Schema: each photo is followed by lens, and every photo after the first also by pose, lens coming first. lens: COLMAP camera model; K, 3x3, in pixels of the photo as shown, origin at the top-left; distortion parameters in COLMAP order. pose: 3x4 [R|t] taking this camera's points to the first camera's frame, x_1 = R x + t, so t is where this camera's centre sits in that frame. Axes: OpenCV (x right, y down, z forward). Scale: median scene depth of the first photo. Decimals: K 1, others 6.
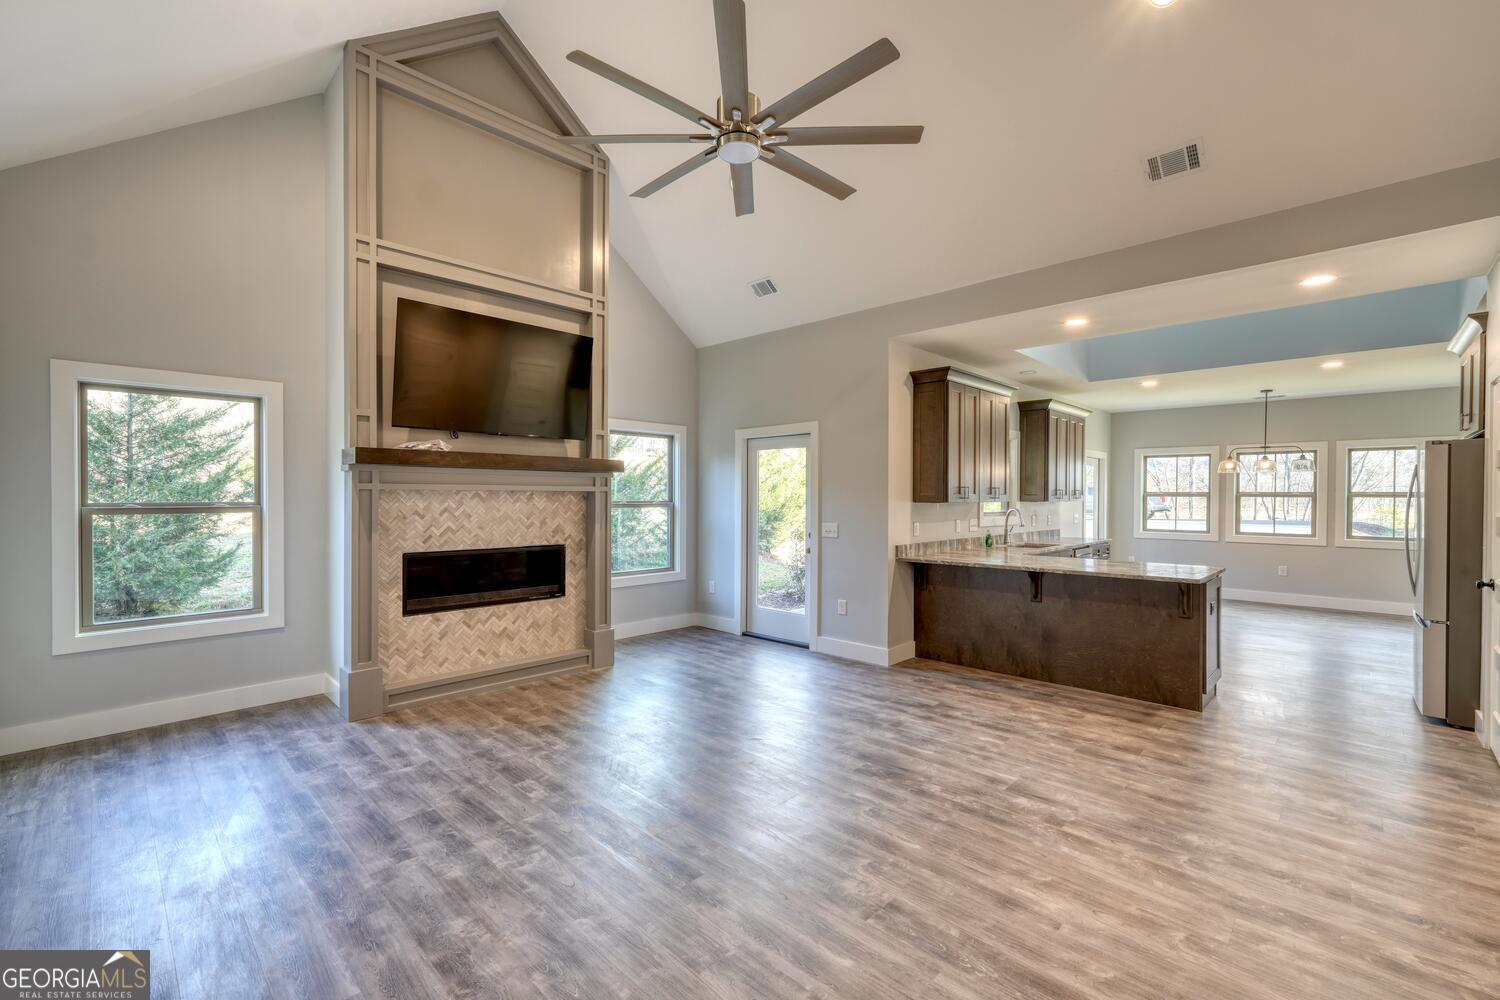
lens RADIAL K [[637.5, 0, 749.5], [0, 637.5, 501.8], [0, 0, 1]] dist [-0.009913, 0.006468]
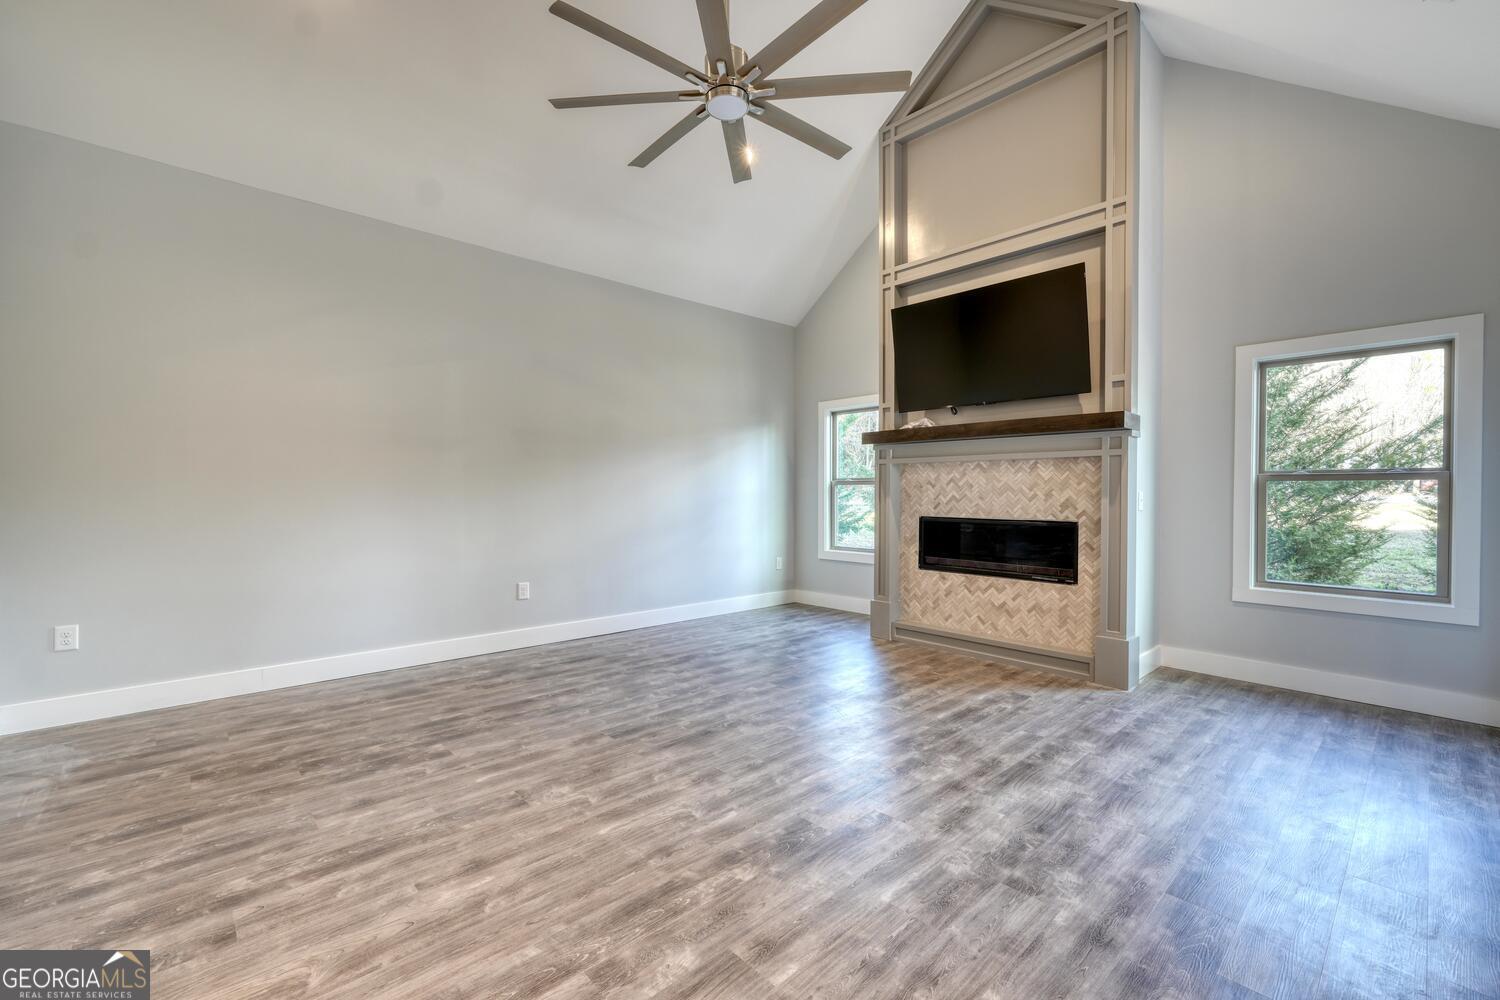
lens RADIAL K [[637.5, 0, 749.5], [0, 637.5, 501.8], [0, 0, 1]] dist [-0.009913, 0.006468]
pose [[-0.057987, 0.009408, -0.998273, 0.676067], [-0.012163, 0.999875, 0.010129, 0.045337], [0.998243, 0.012730, -0.057865, 0.750491]]
